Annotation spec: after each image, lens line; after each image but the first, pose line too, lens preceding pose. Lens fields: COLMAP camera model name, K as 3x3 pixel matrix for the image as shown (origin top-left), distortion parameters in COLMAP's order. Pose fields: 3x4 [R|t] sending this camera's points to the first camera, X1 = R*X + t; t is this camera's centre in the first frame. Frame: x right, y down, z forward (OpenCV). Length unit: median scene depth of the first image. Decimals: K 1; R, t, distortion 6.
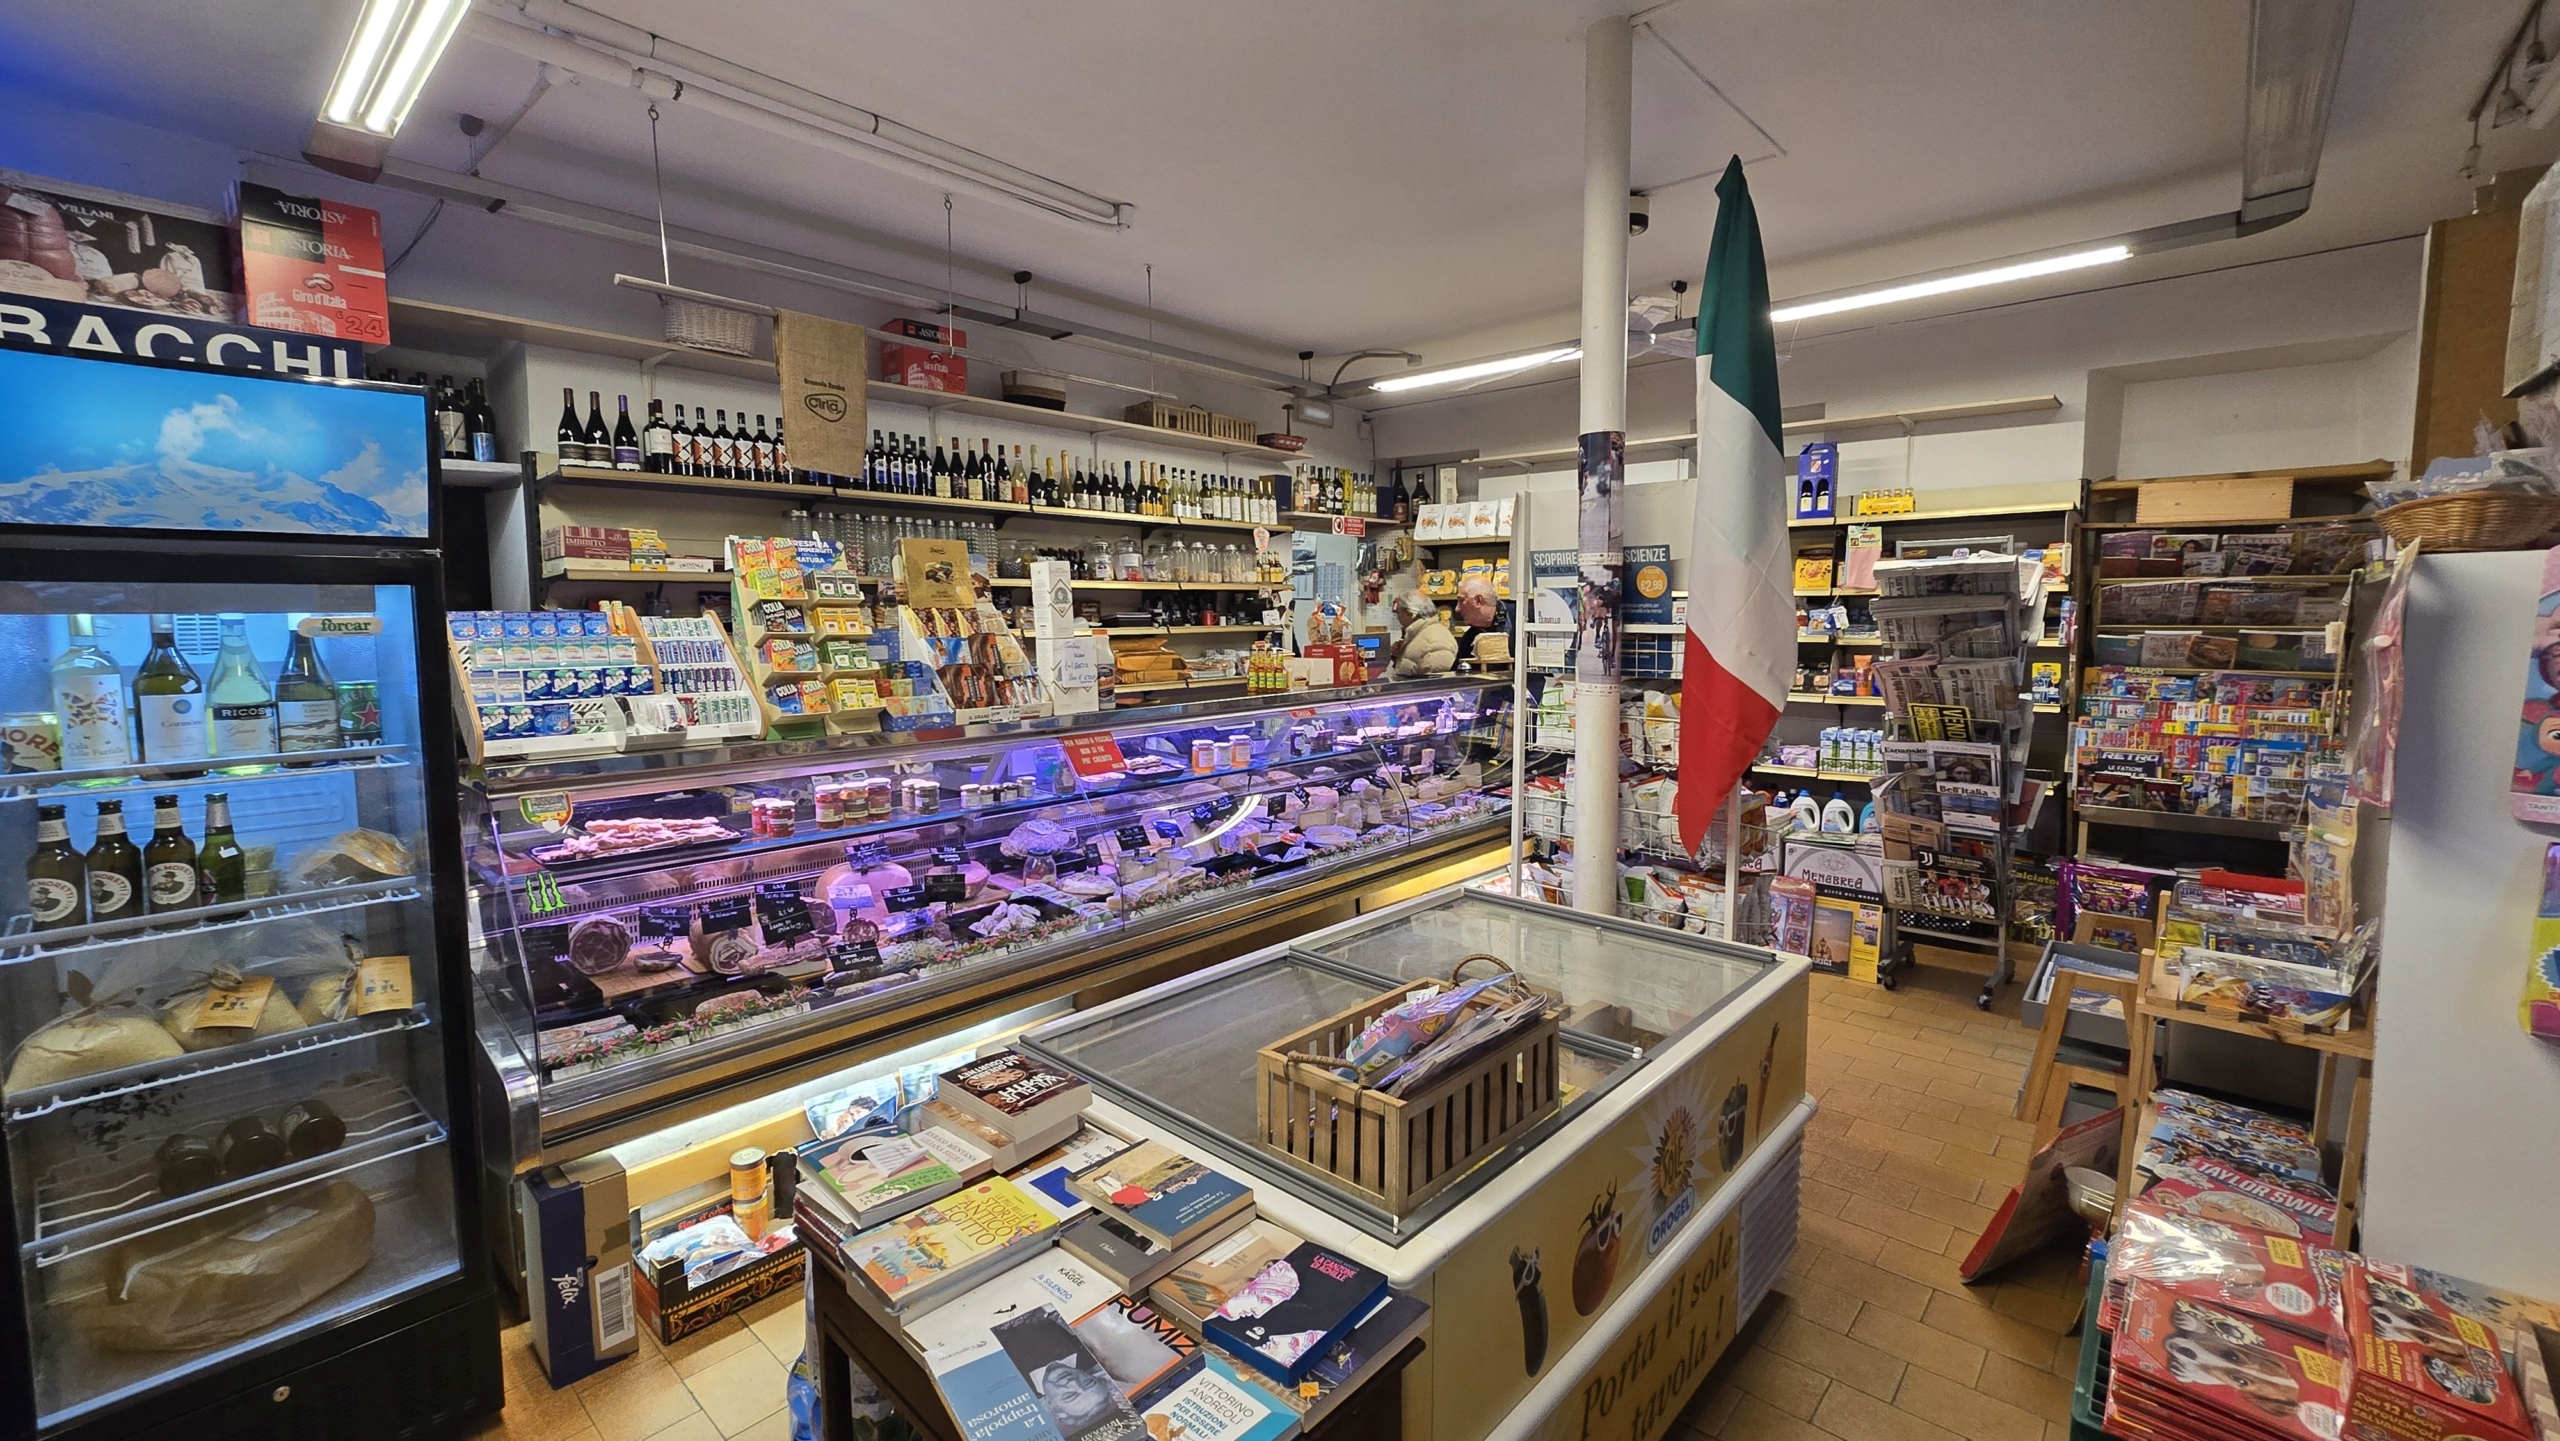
lens RADIAL K [[1044.6, 0, 1282.0], [0, 1044.6, 696.0], [0, 0, 1]] dist [-0.002002, 0.000096]
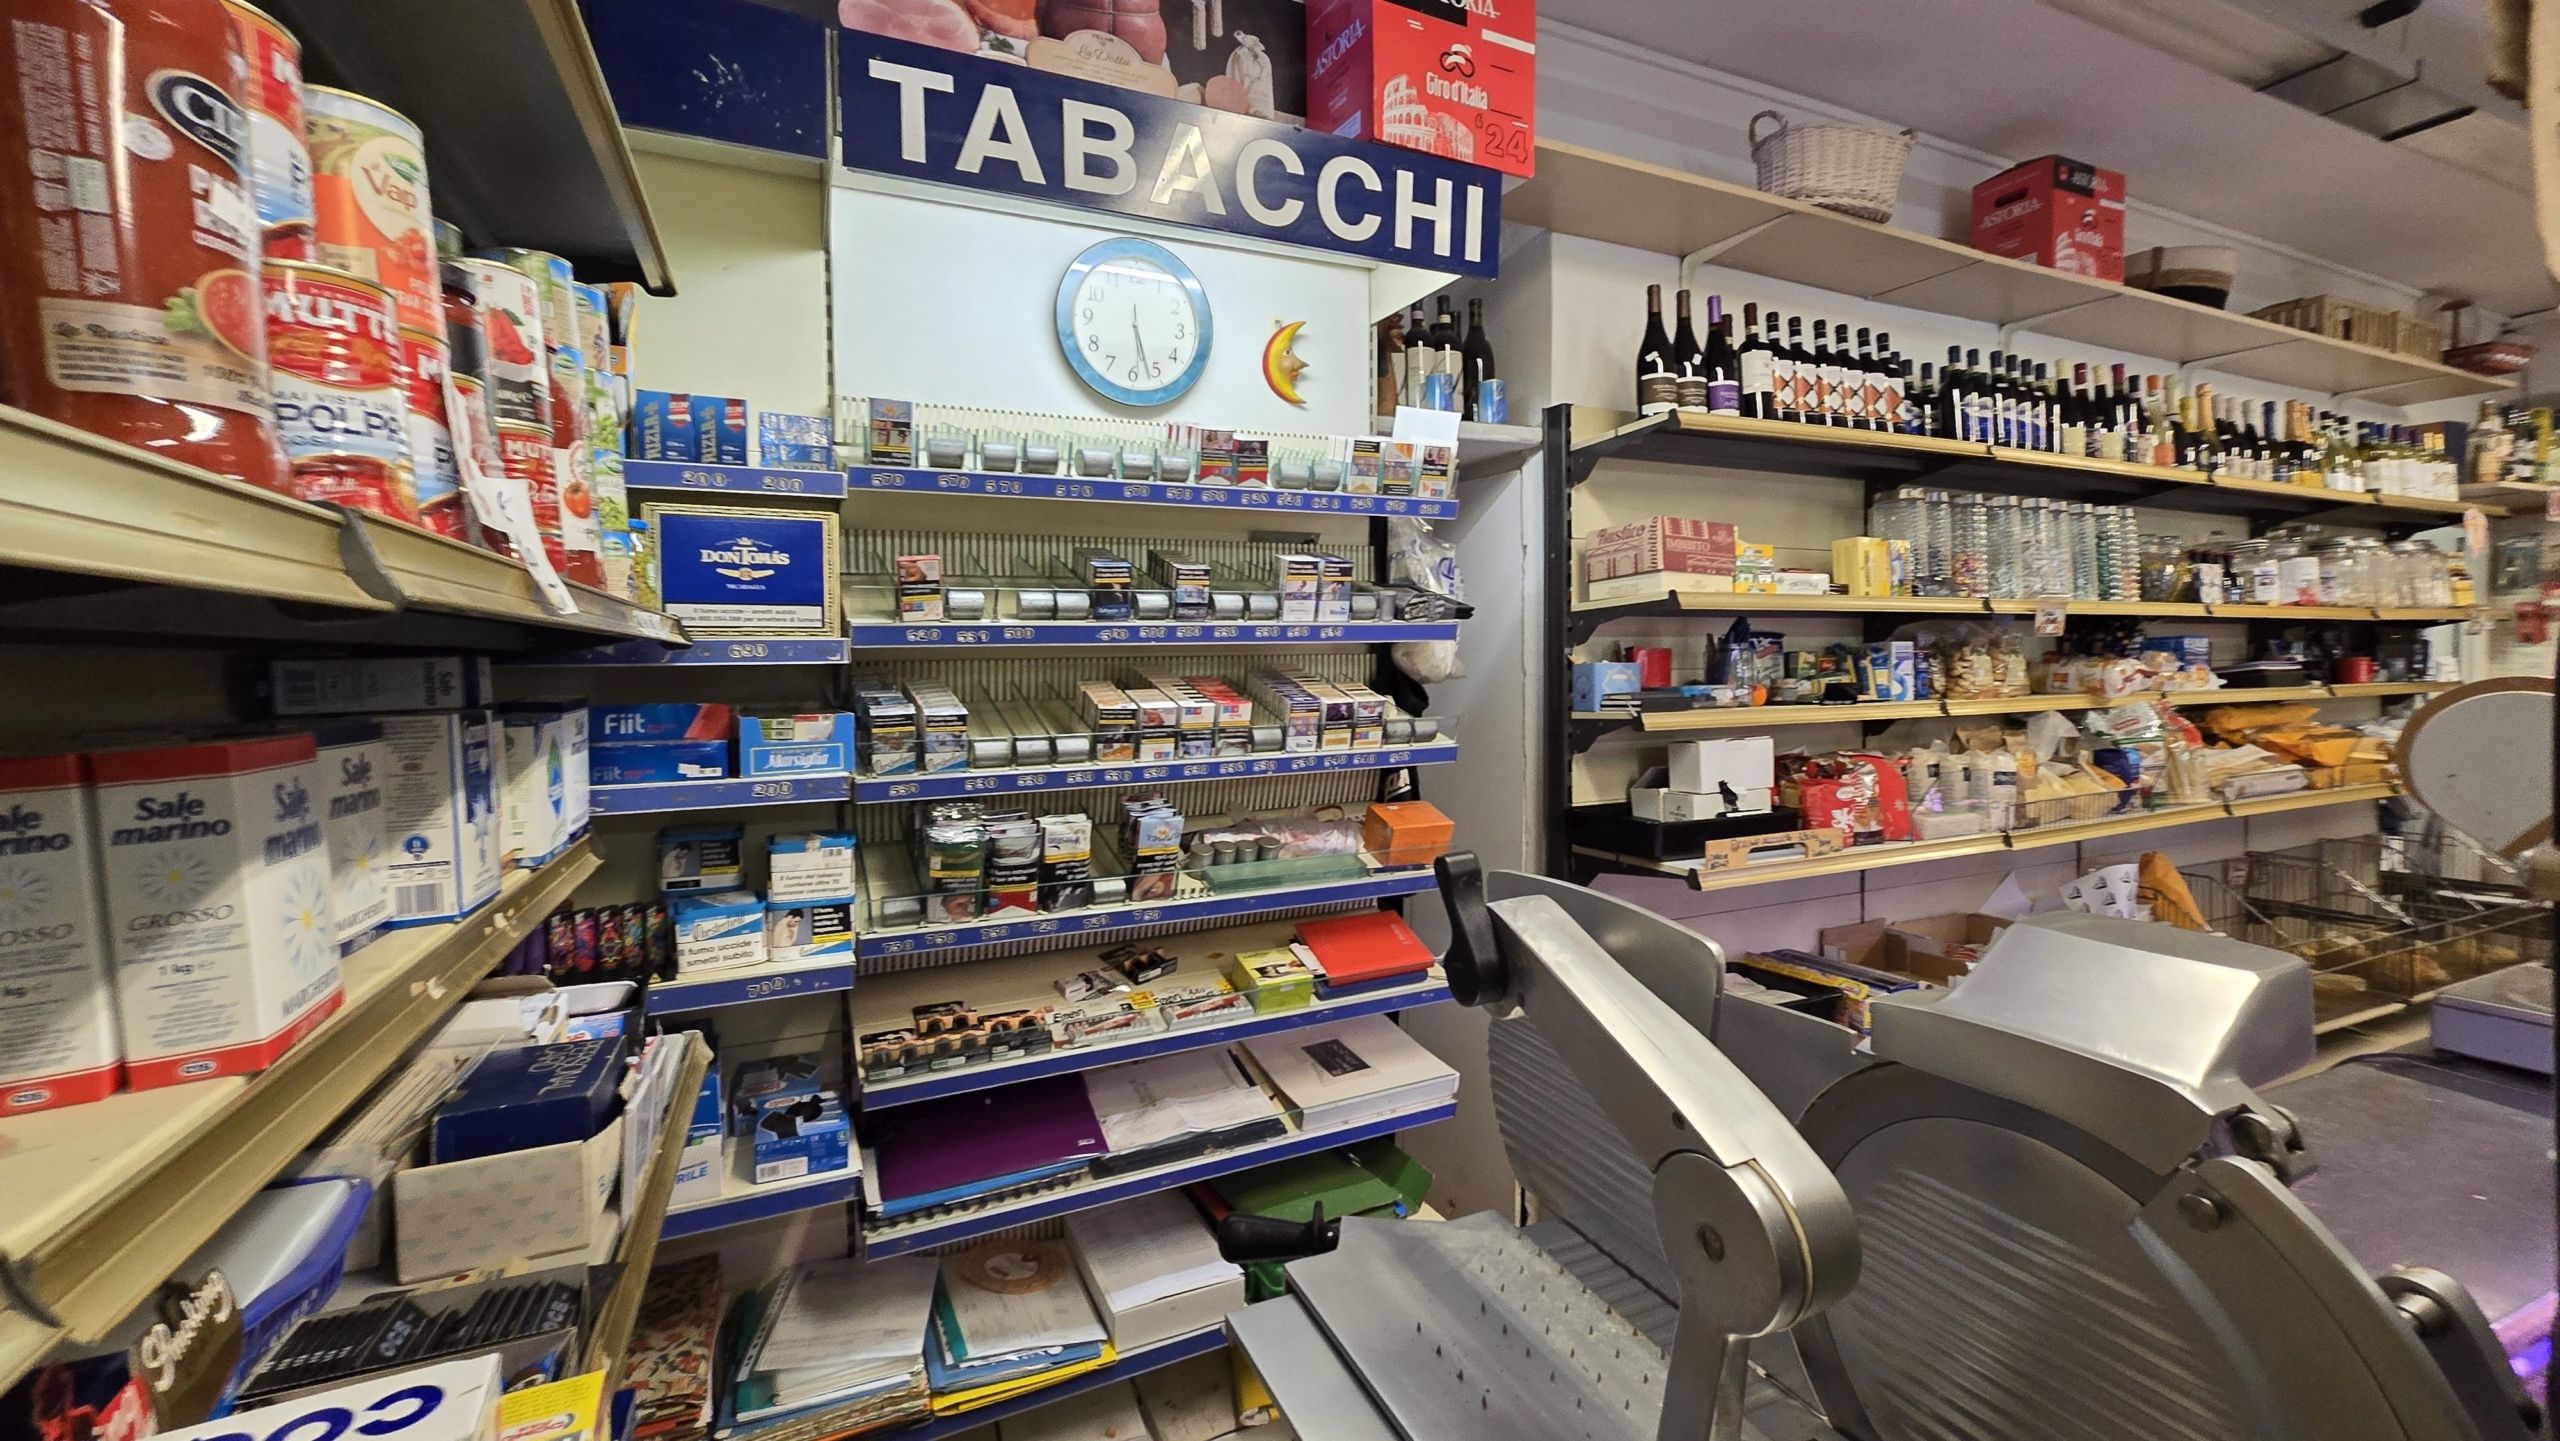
lens RADIAL K [[1044.6, 0, 1277.4], [0, 1044.6, 693.9], [0, 0, 1]] dist [-0.002002, 0.000096]
pose [[0.914668, 0.009890, -0.404084, -0.547912], [-0.028082, 0.998840, -0.039120, -0.031671], [0.403229, 0.047130, 0.913885, 0.336261]]
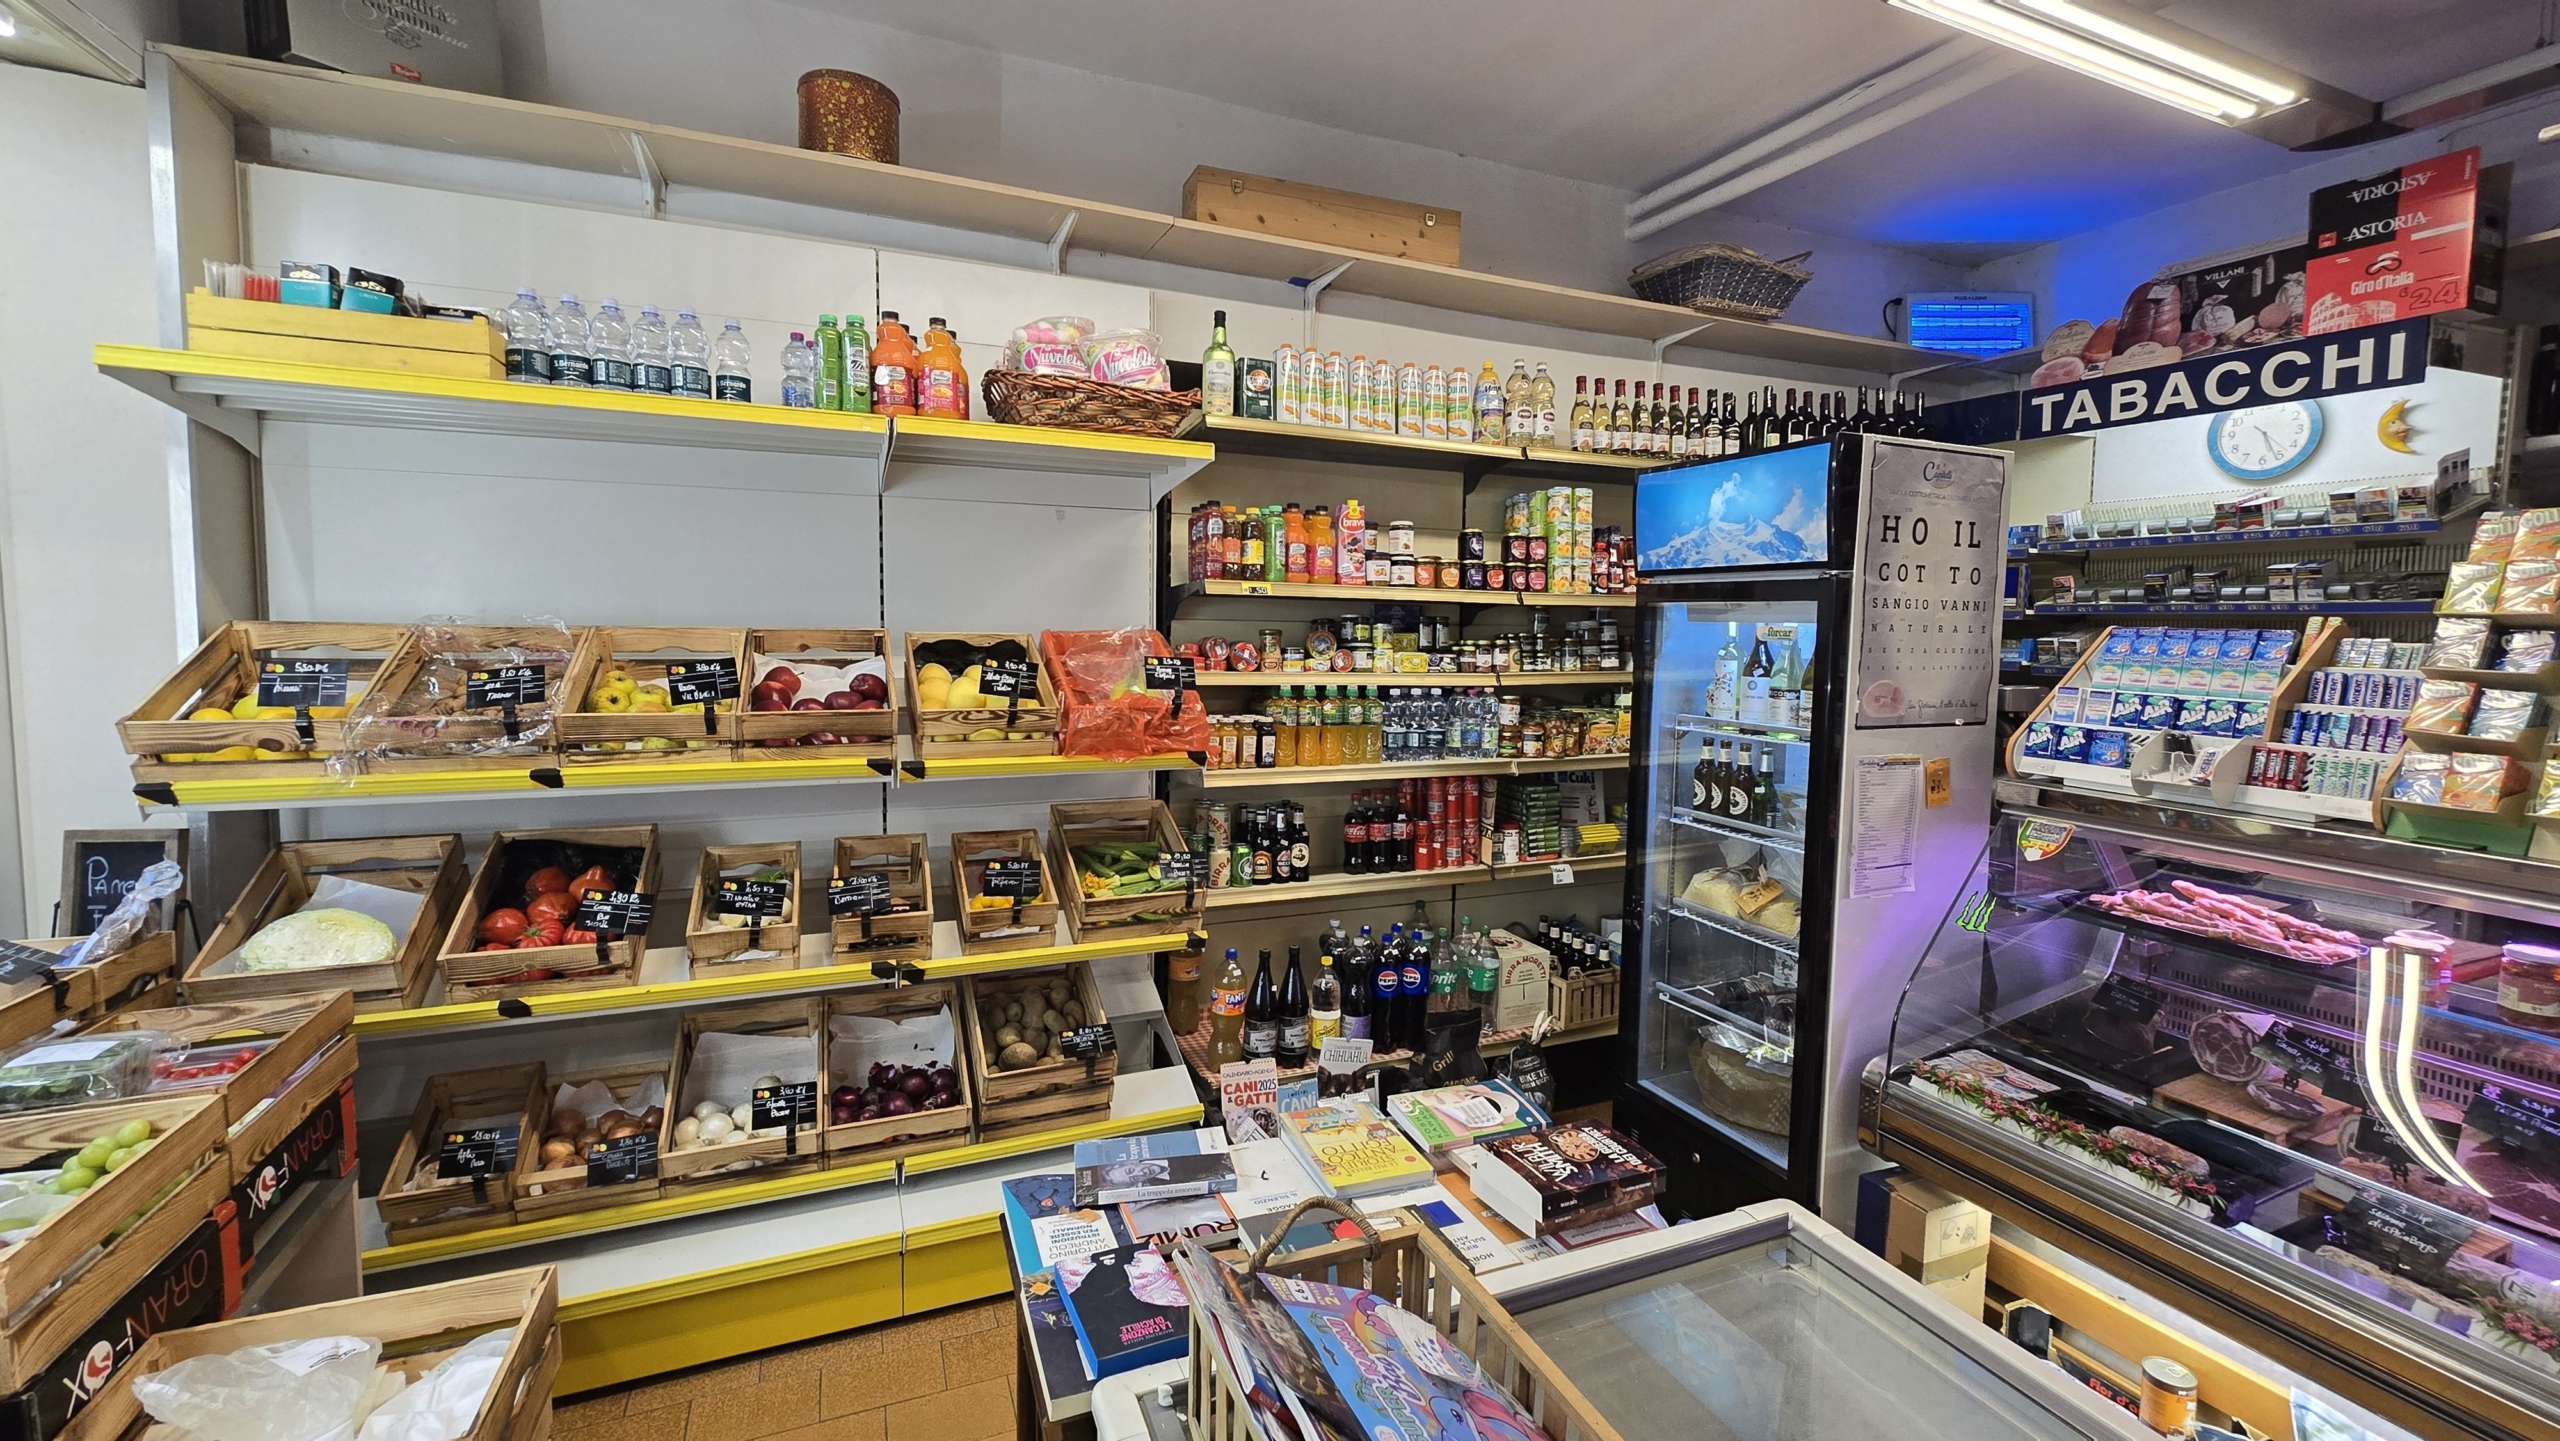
lens RADIAL K [[1044.6, 0, 1289.5], [0, 1044.6, 693.2], [0, 0, 1]] dist [-0.002002, 0.000096]
pose [[-0.416468, 0.066498, -0.906715, 0.217233], [-0.088365, 0.989639, 0.113167, -0.033879], [0.904846, 0.127253, -0.406277, 0.387670]]
